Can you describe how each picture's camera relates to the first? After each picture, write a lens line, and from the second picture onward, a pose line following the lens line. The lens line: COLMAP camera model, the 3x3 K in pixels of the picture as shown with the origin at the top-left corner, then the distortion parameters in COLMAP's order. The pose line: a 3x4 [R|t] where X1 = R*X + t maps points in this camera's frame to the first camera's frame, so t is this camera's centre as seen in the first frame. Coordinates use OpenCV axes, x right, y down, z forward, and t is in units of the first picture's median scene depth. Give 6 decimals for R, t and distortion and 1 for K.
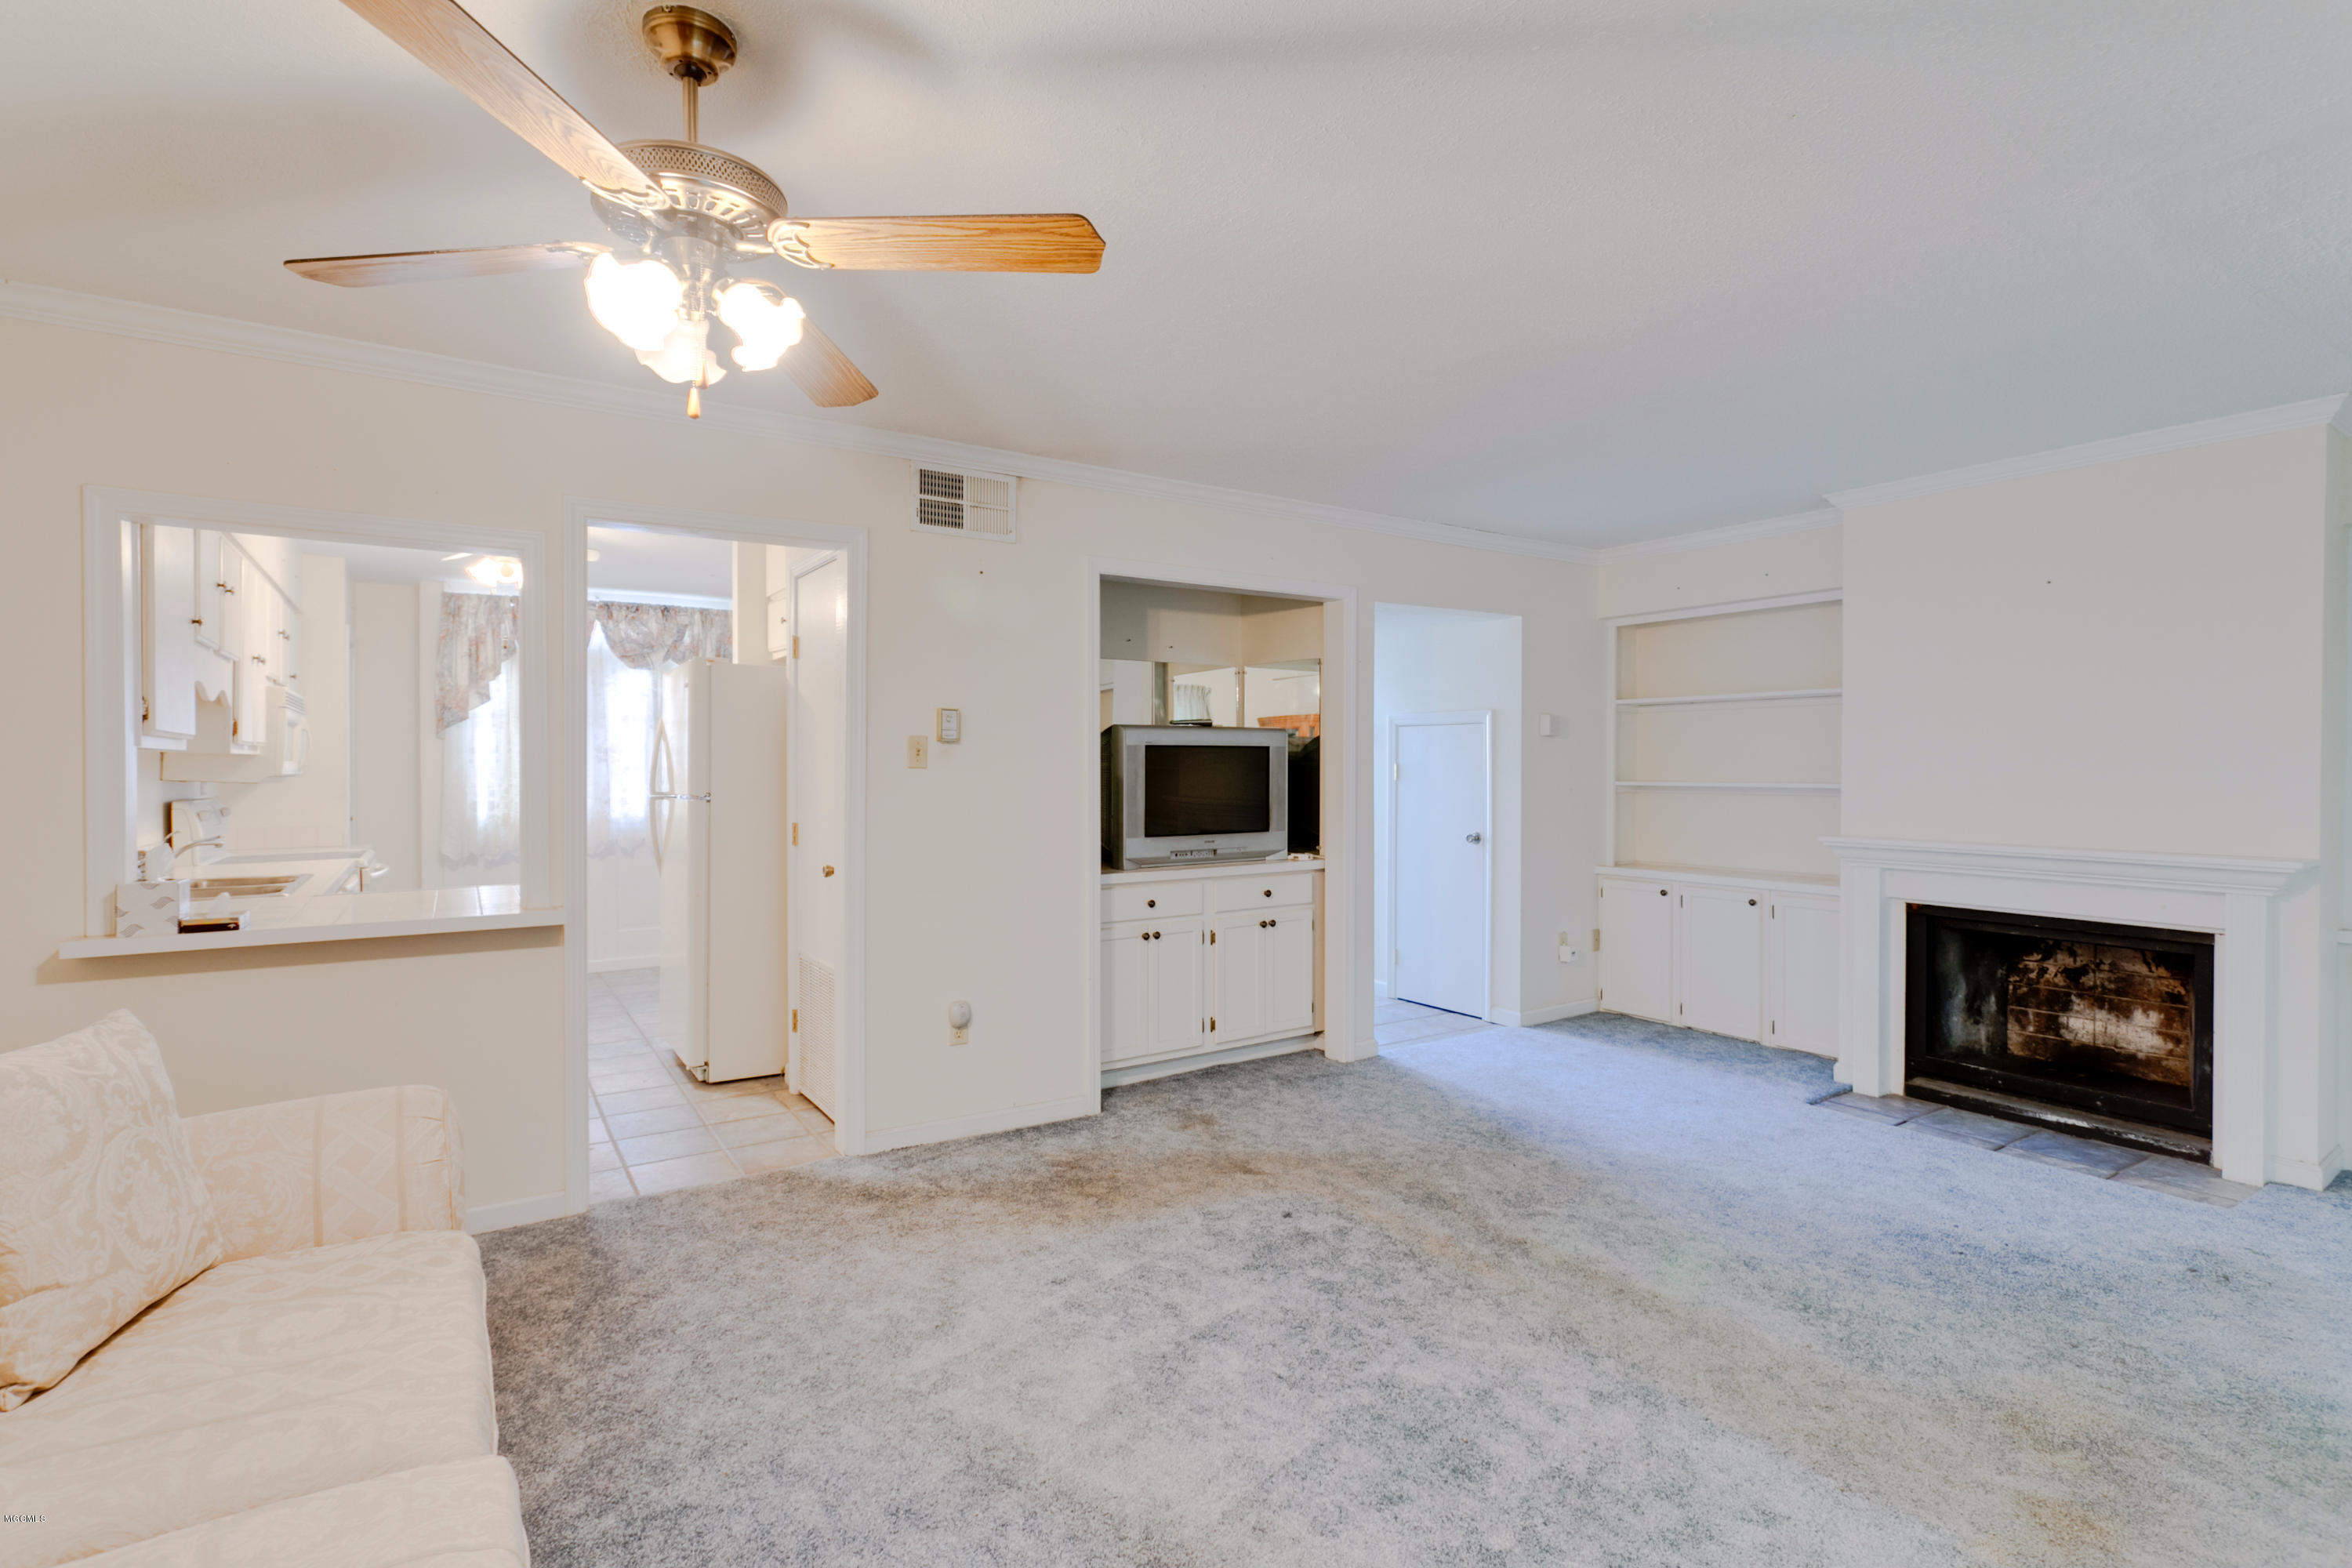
lens RADIAL K [[1111.1, 0, 1176.0], [0, 1111.1, 773.3], [0, 0, 1]] dist [-0.000278, 0.000152]
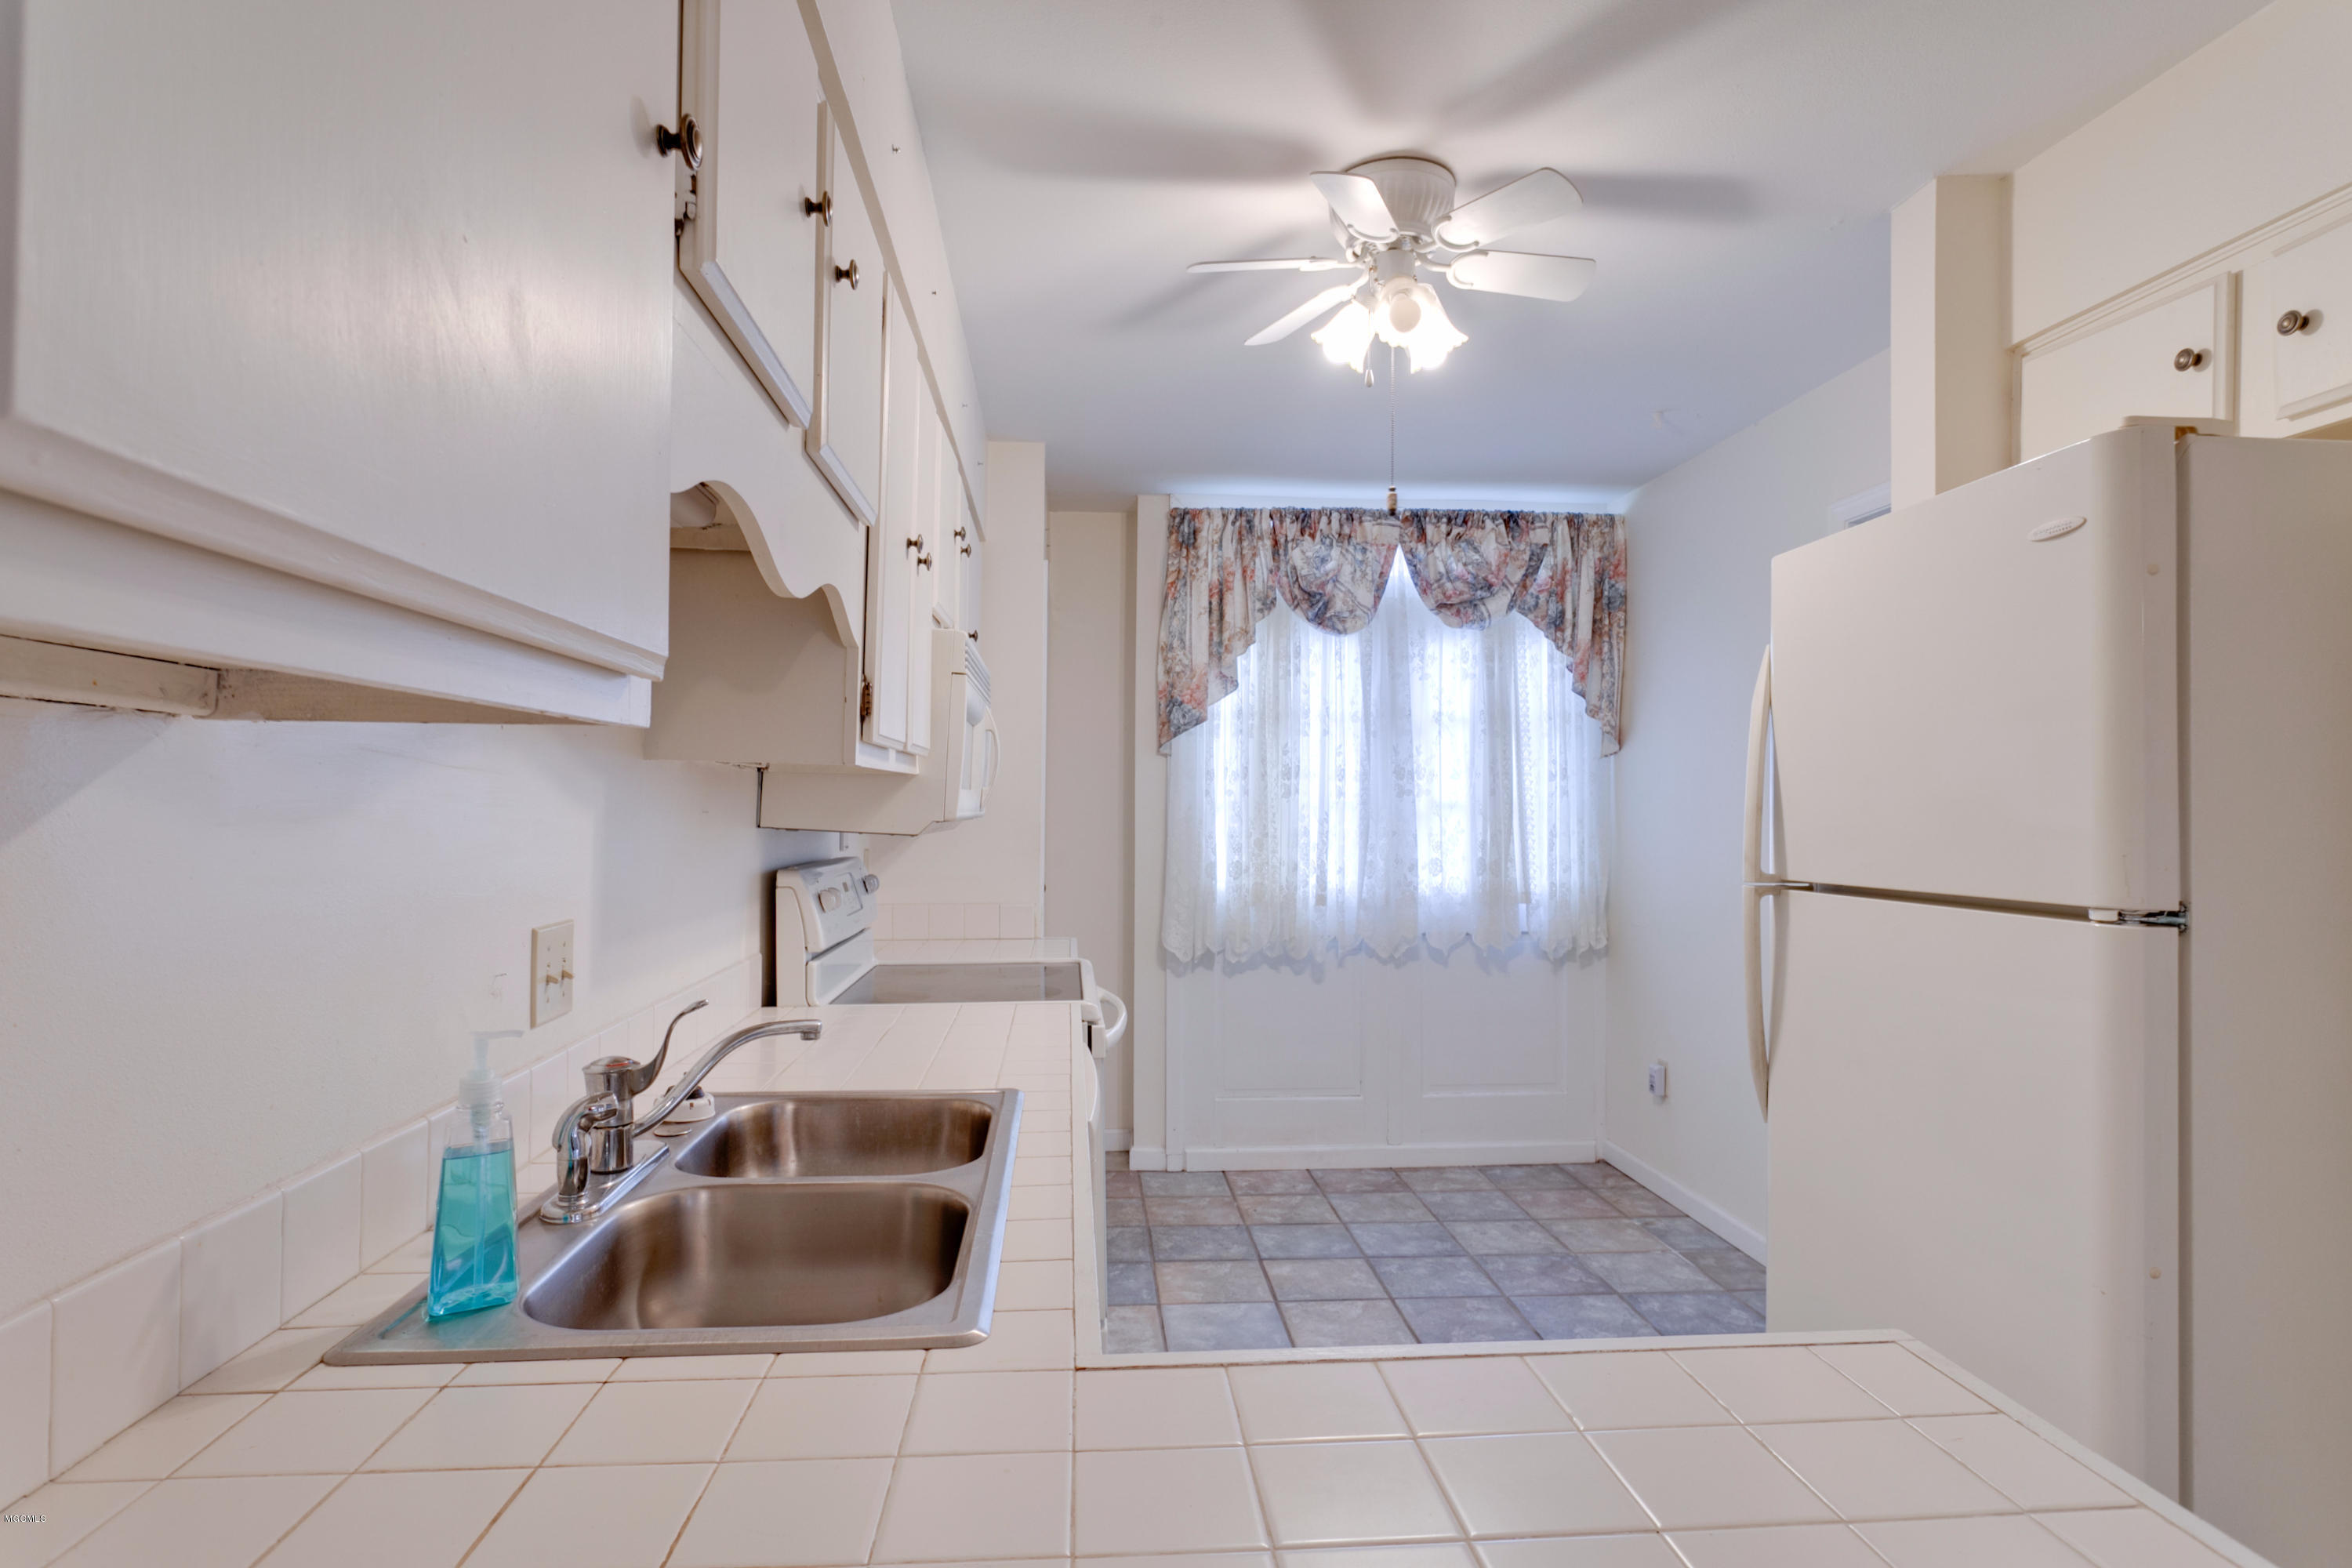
lens RADIAL K [[1111.1, 0, 1169.5], [0, 1111.1, 792.2], [0, 0, 1]] dist [-0.000278, 0.000152]
pose [[0.886238, 0.002985, -0.463220, -0.377827], [-0.010271, 0.999860, -0.013206, -0.003155], [0.463116, 0.016461, 0.886145, 0.465885]]
